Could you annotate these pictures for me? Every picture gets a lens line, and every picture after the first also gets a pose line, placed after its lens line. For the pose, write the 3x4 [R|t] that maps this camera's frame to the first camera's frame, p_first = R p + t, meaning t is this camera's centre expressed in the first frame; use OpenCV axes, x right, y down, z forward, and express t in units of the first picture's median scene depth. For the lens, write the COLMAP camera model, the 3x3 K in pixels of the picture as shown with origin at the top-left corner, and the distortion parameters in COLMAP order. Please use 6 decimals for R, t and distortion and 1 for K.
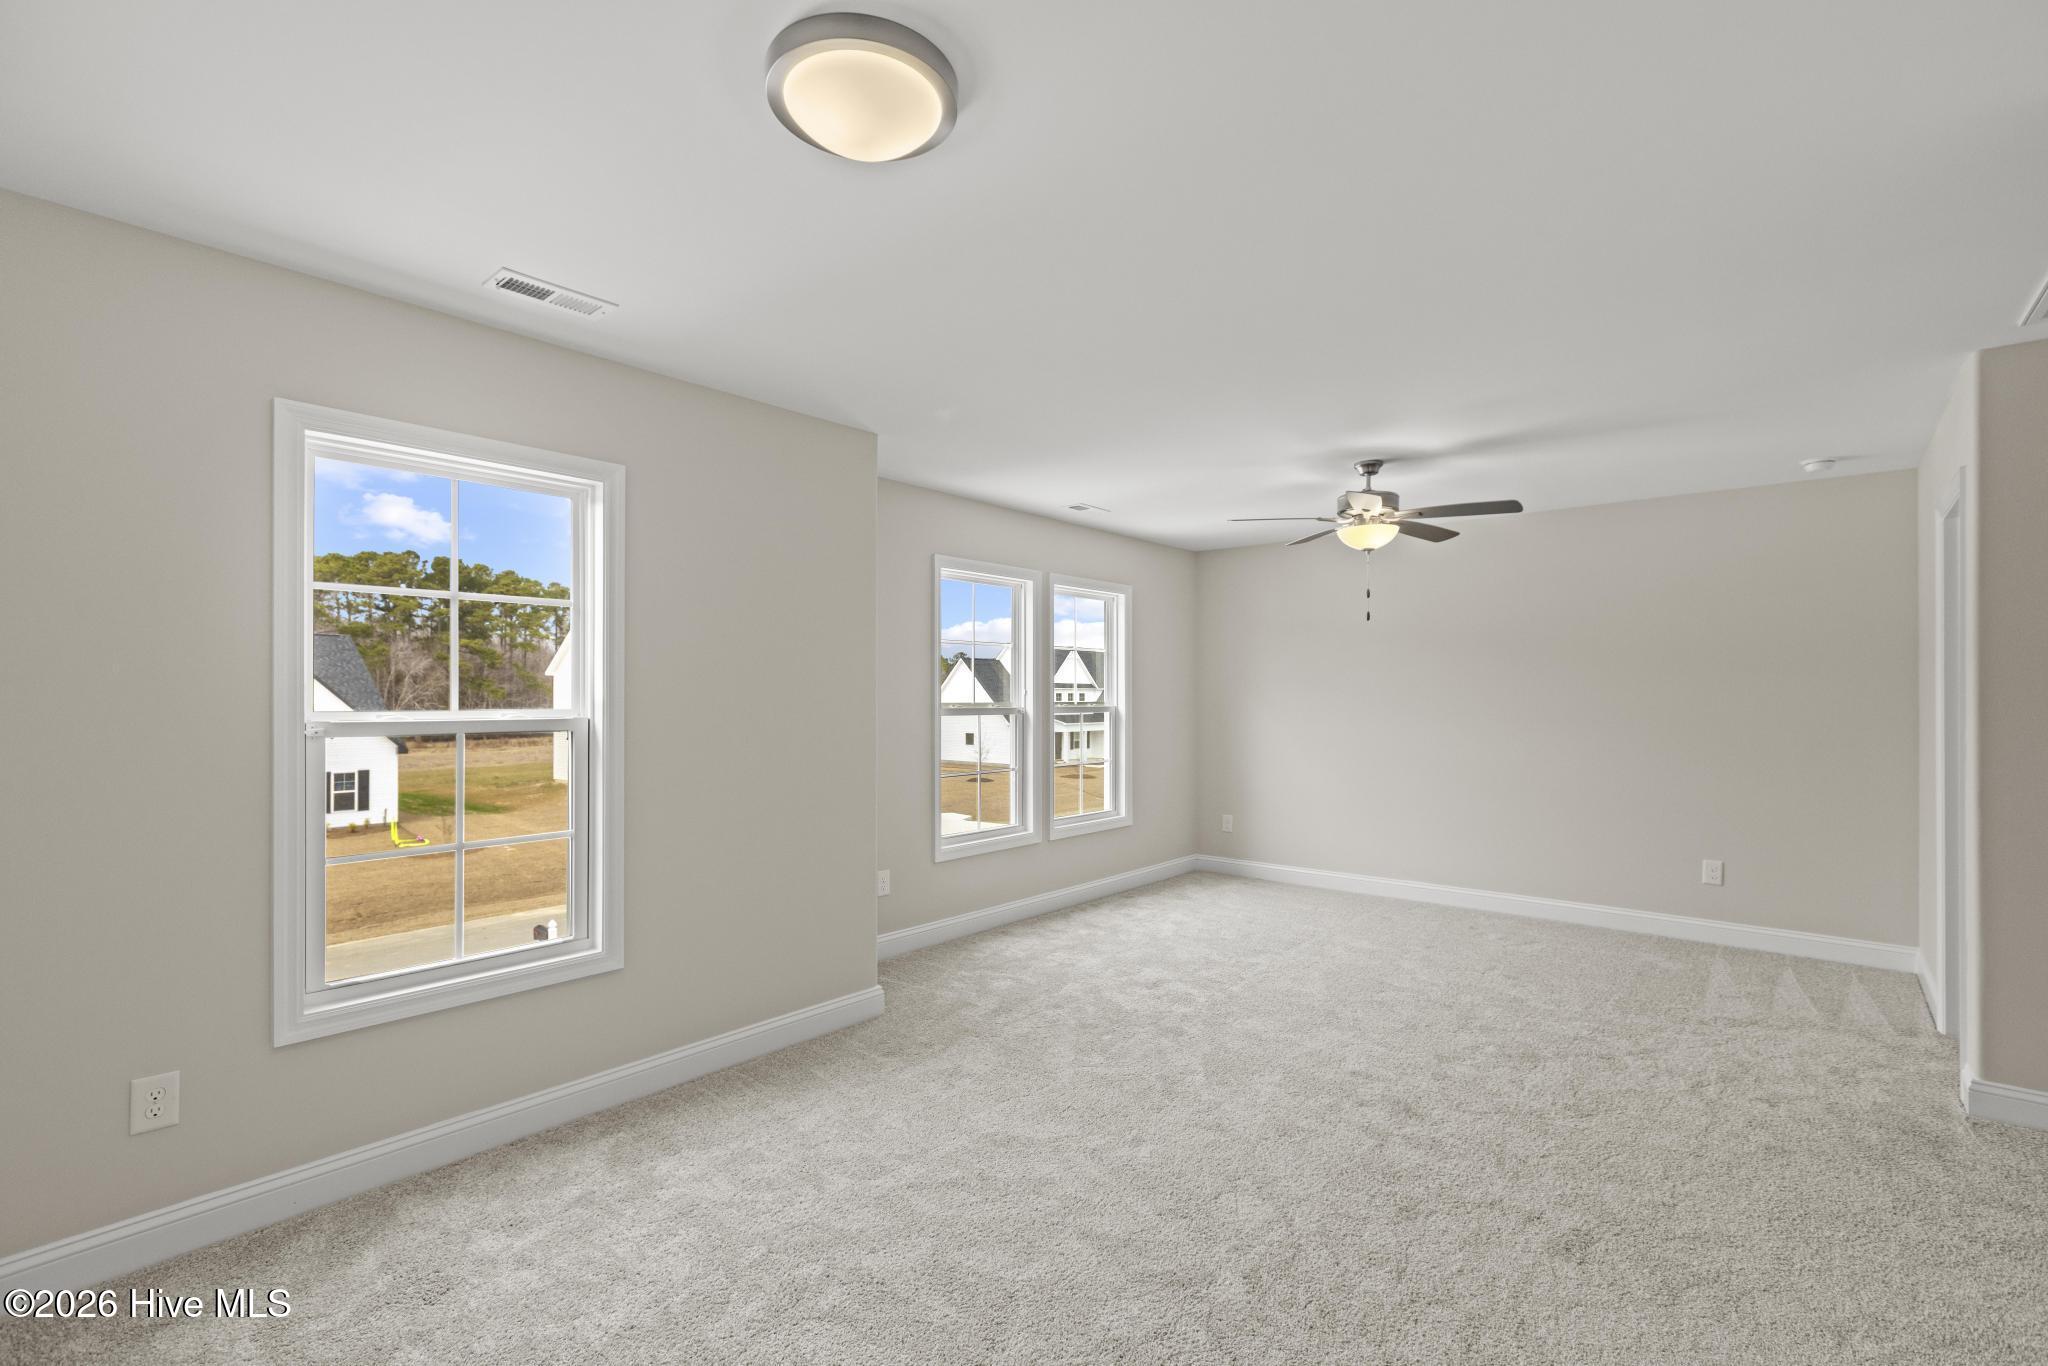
lens RADIAL K [[916.6, 0, 1034.0], [0, 916.6, 697.9], [0, 0, 1]] dist [0.000180, -0.000625]
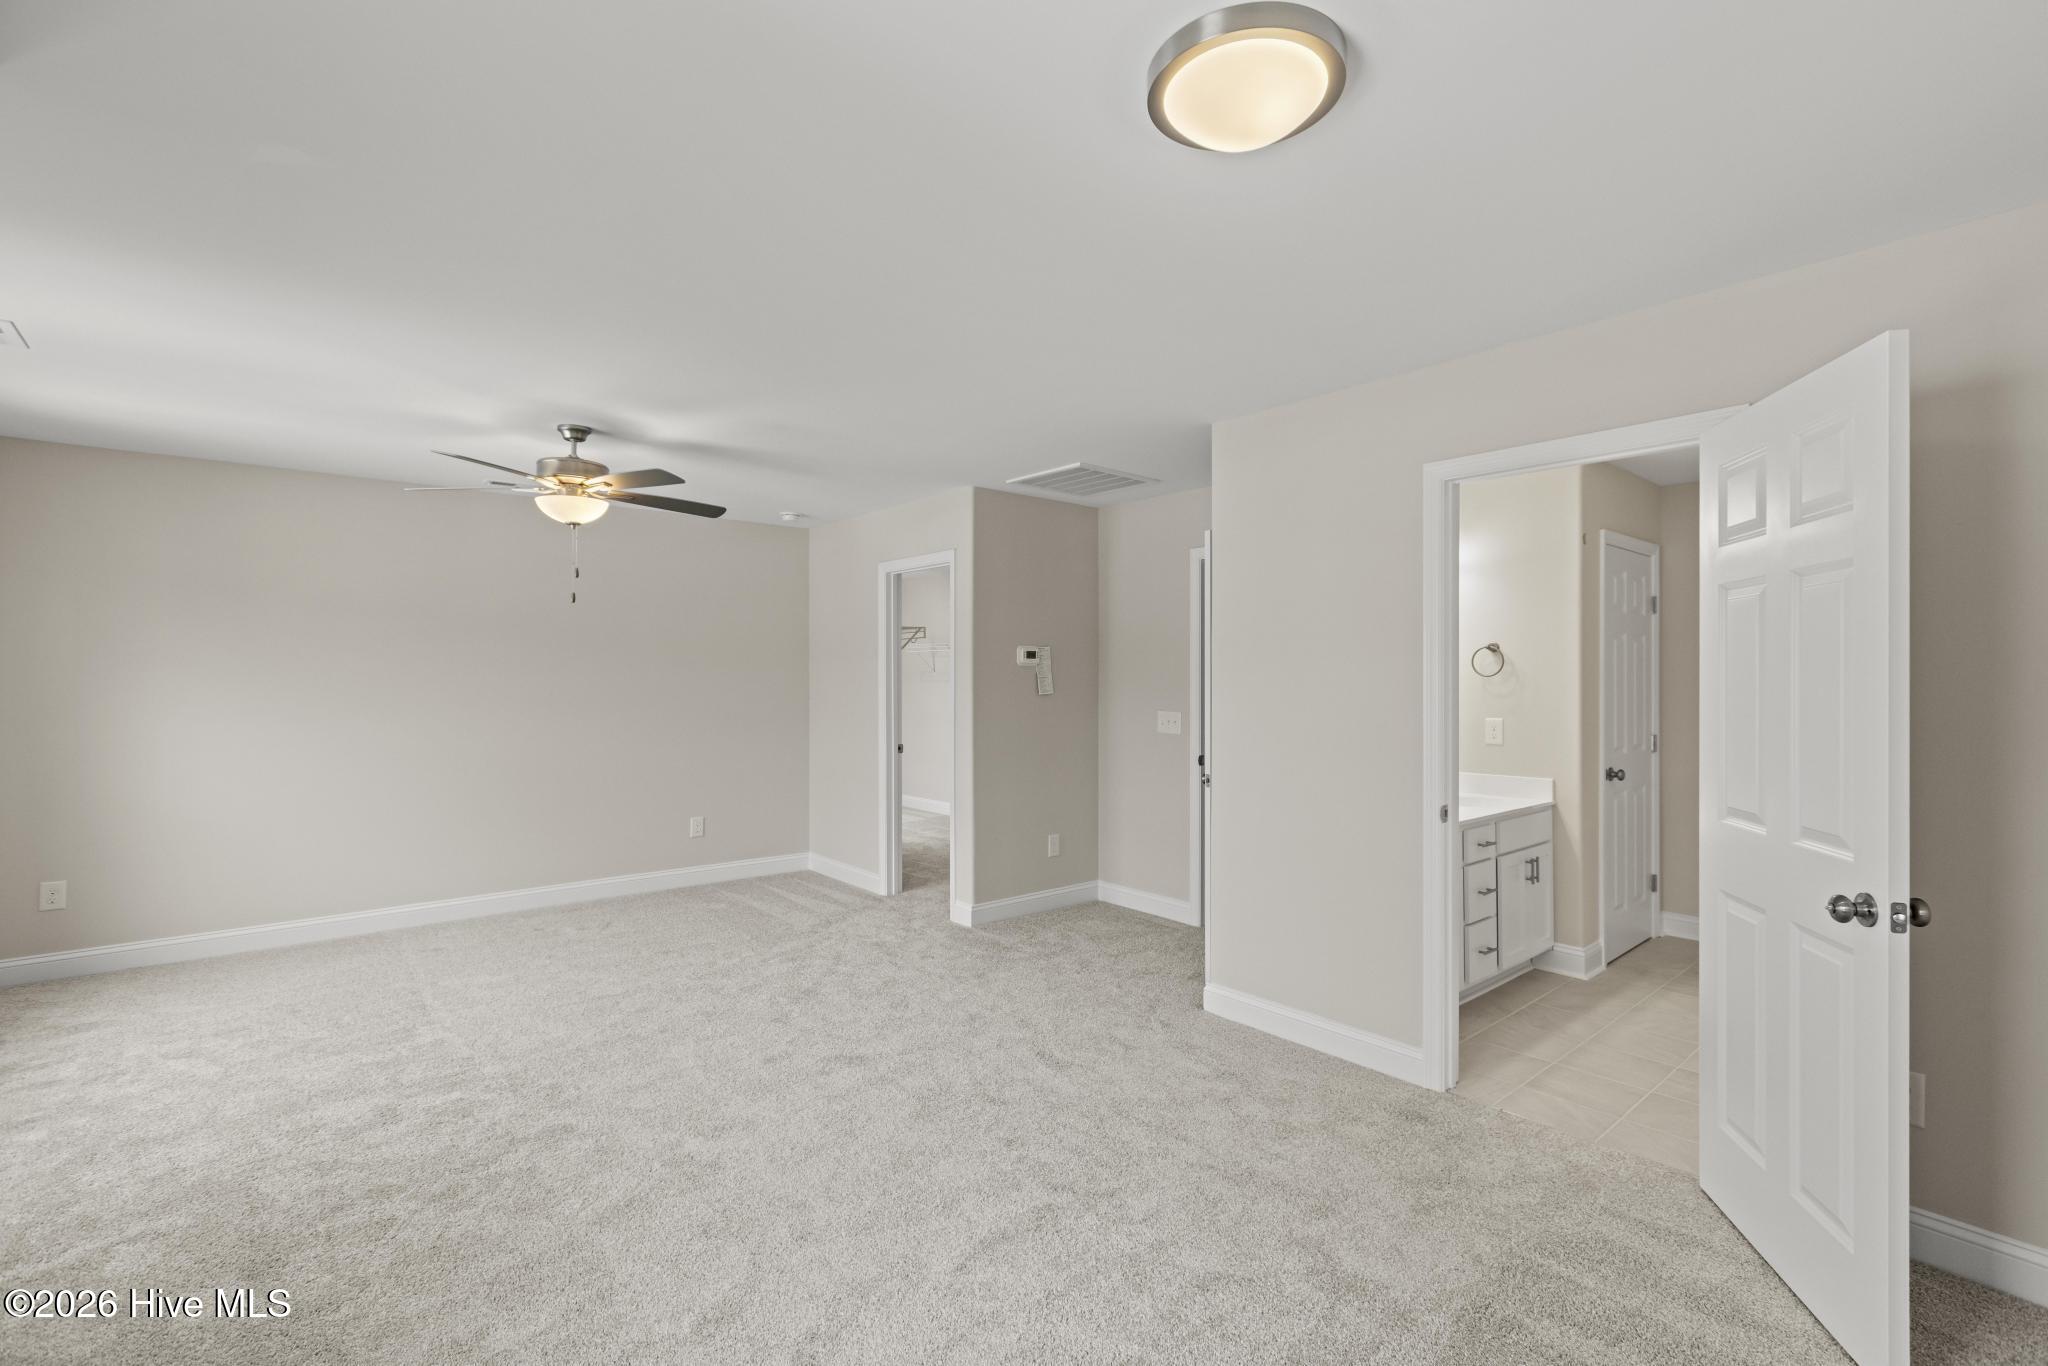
lens RADIAL K [[922.4, 0, 1030.5], [0, 922.4, 675.0], [0, 0, 1]] dist [0.000031, 0.000996]
pose [[0.154528, 0.001460, 0.987987, -0.467336], [0.000770, 0.999998, -0.001598, -0.011849], [-0.987988, 0.001008, 0.154527, 0.423674]]
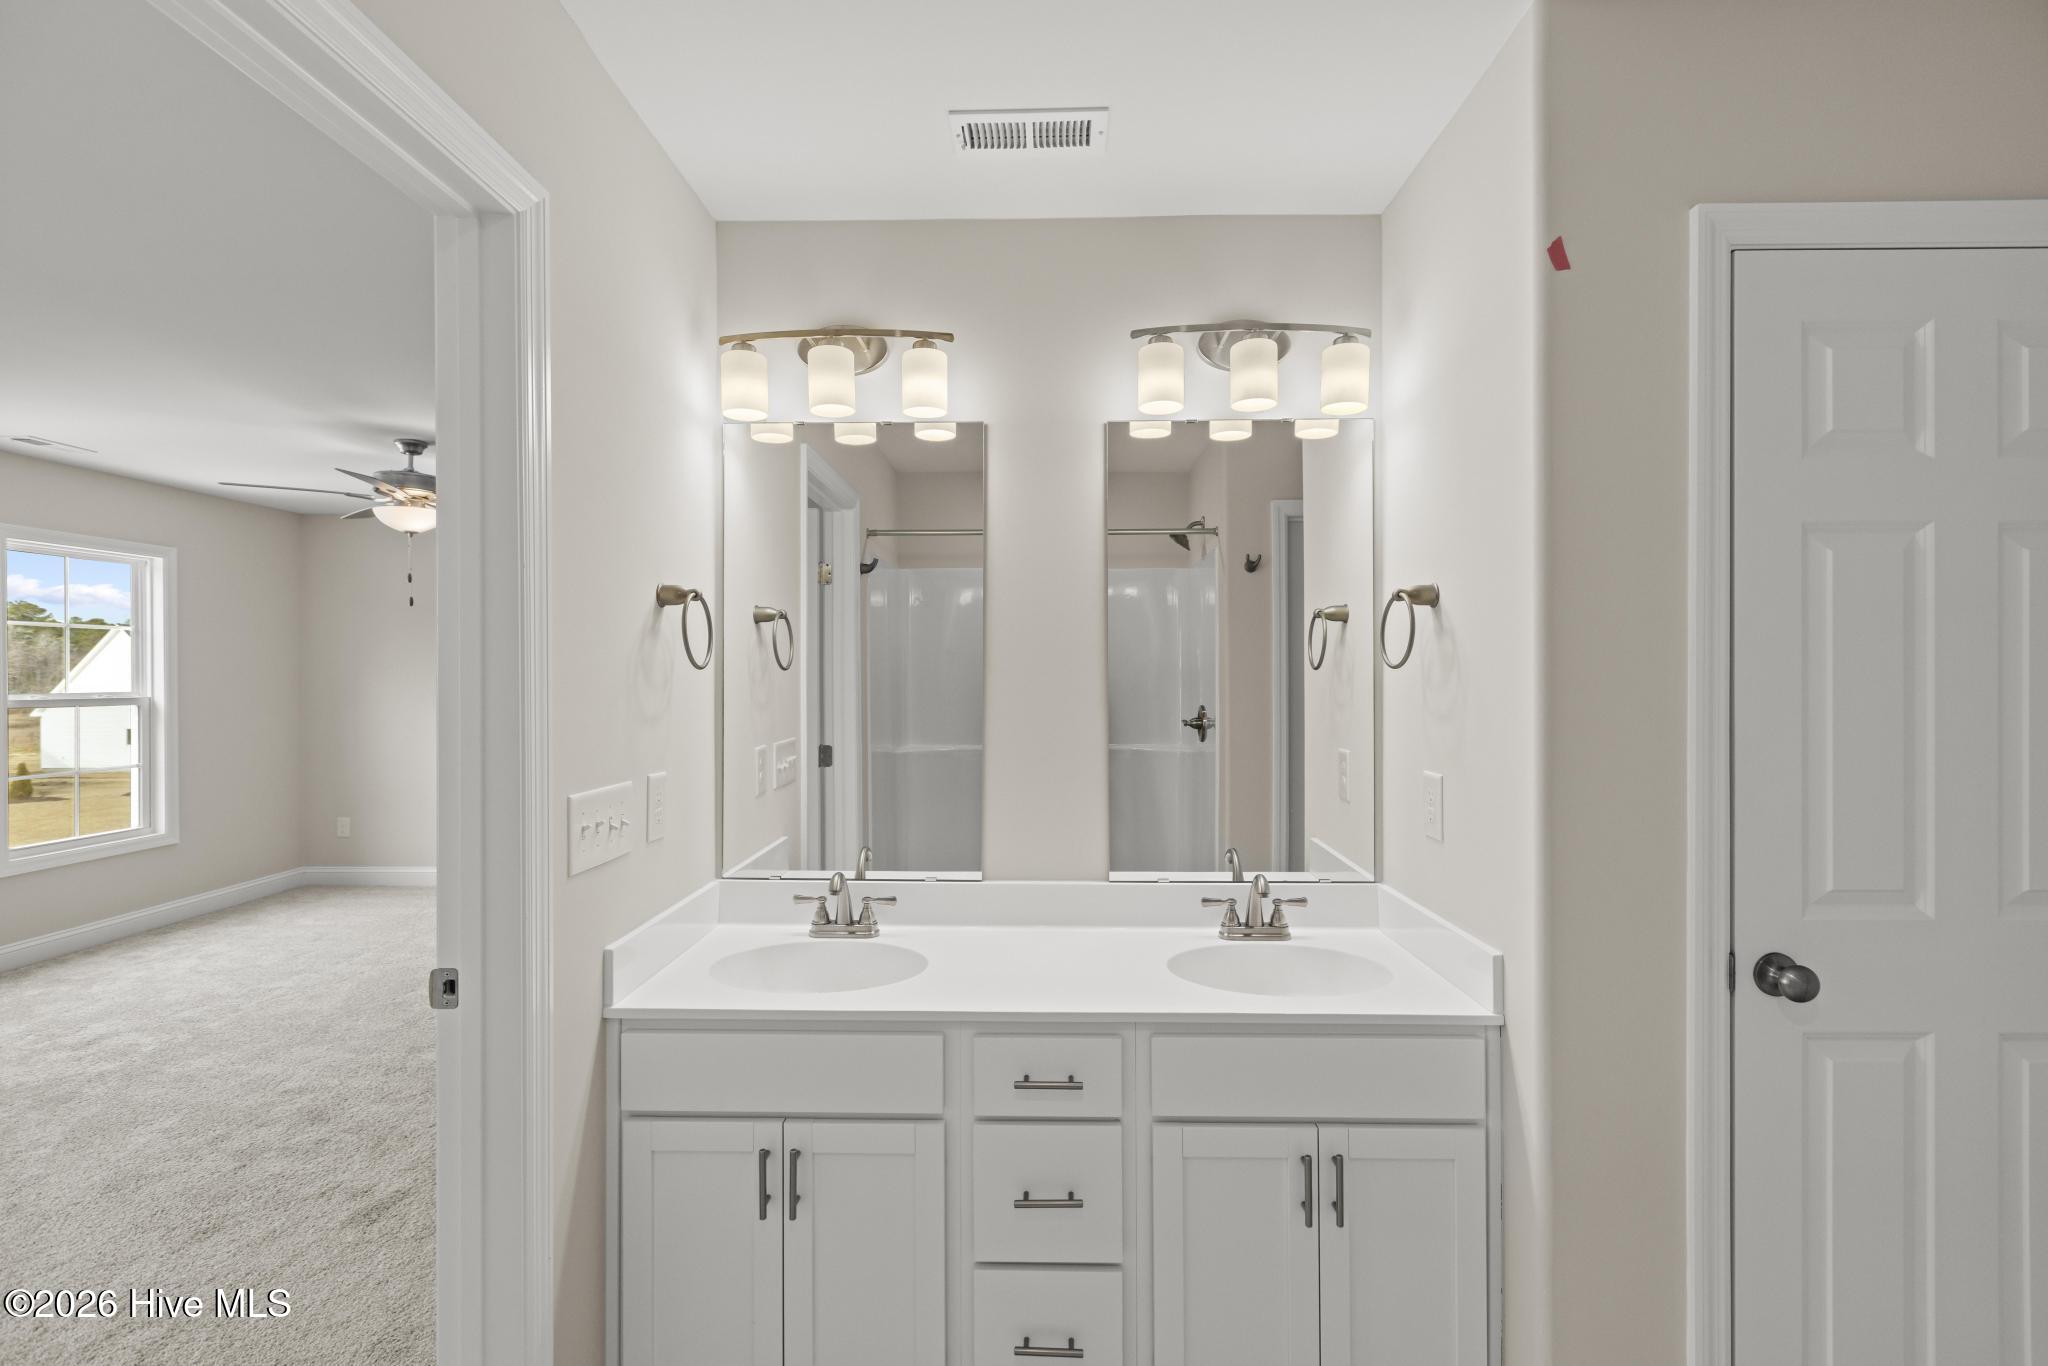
lens RADIAL K [[922.4, 0, 1030.5], [0, 922.4, 675.0], [0, 0, 1]] dist [0.000031, 0.000996]
pose [[0.776060, -0.001168, 0.630658, 0.262366], [0.003097, 0.999993, -0.001959, -0.008373], [-0.630651, 0.003474, 0.776059, -0.160297]]
